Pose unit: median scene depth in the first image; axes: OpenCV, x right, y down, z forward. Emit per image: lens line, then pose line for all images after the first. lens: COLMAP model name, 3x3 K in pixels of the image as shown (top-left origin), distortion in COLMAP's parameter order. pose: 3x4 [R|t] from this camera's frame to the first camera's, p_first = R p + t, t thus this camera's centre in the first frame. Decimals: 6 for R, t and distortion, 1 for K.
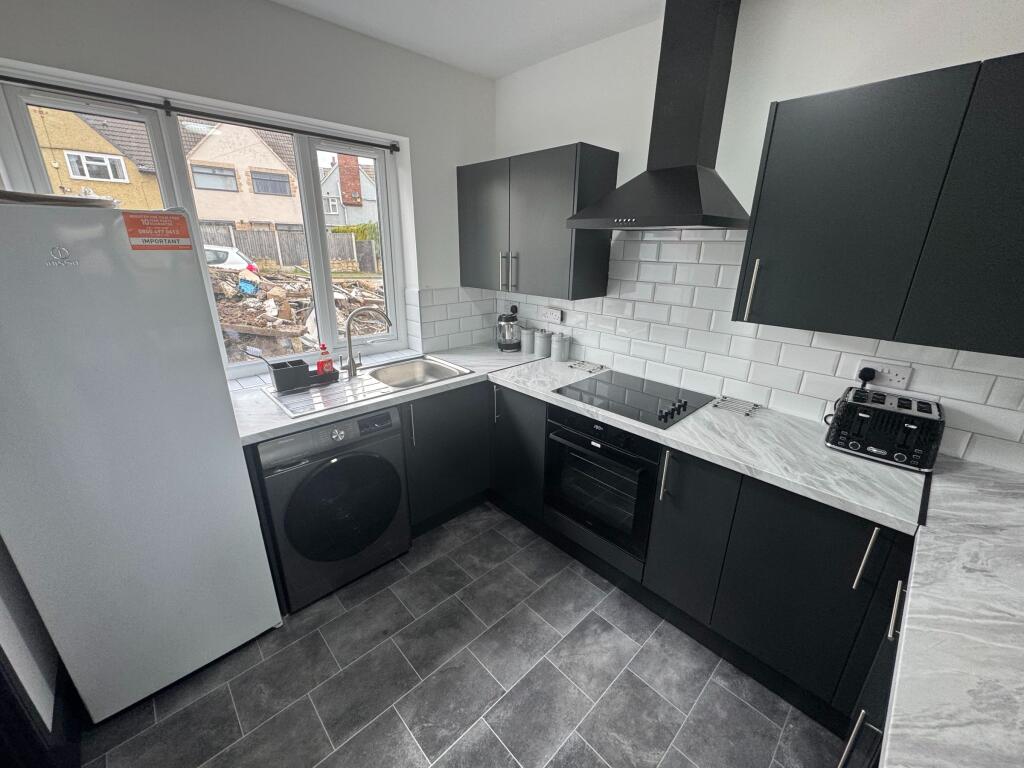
lens RADIAL K [[408.1, 0, 508.7], [0, 408.1, 384.7], [0, 0, 1]] dist [-0.000280, 0.000630]
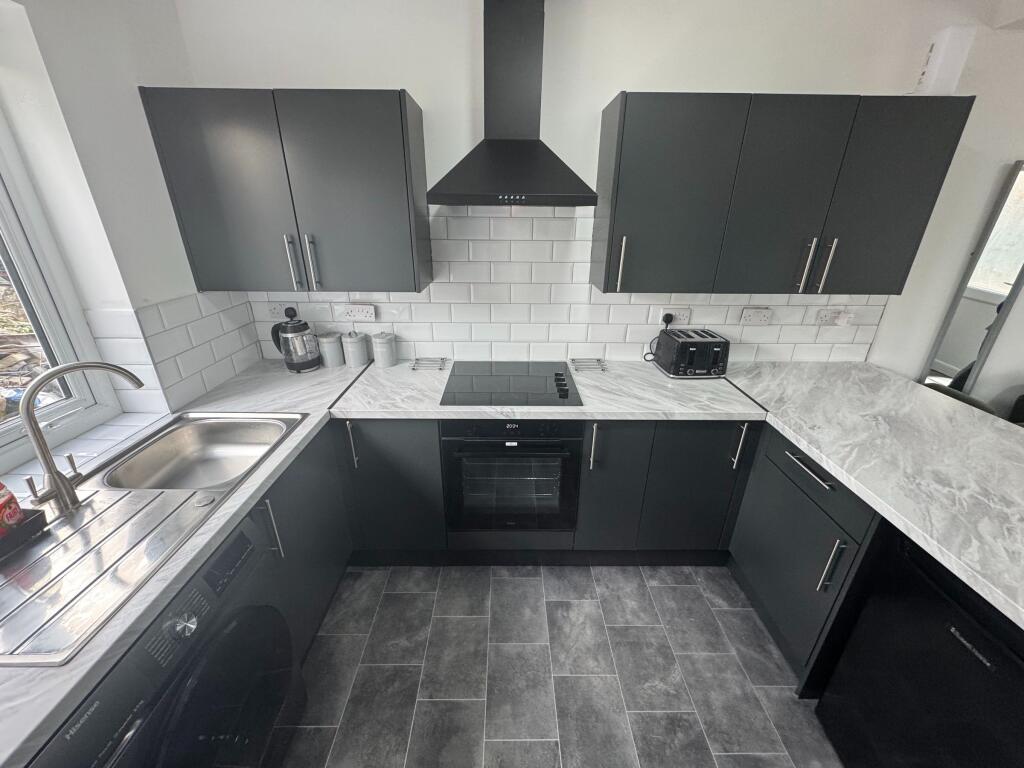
lens RADIAL K [[408.1, 0, 510.5], [0, 408.1, 385.4], [0, 0, 1]] dist [-0.000280, 0.000630]
pose [[0.682572, -0.291311, 0.670248, -0.374784], [0.239597, 0.955633, 0.171346, -0.141706], [-0.690426, 0.043634, 0.722086, 0.326436]]
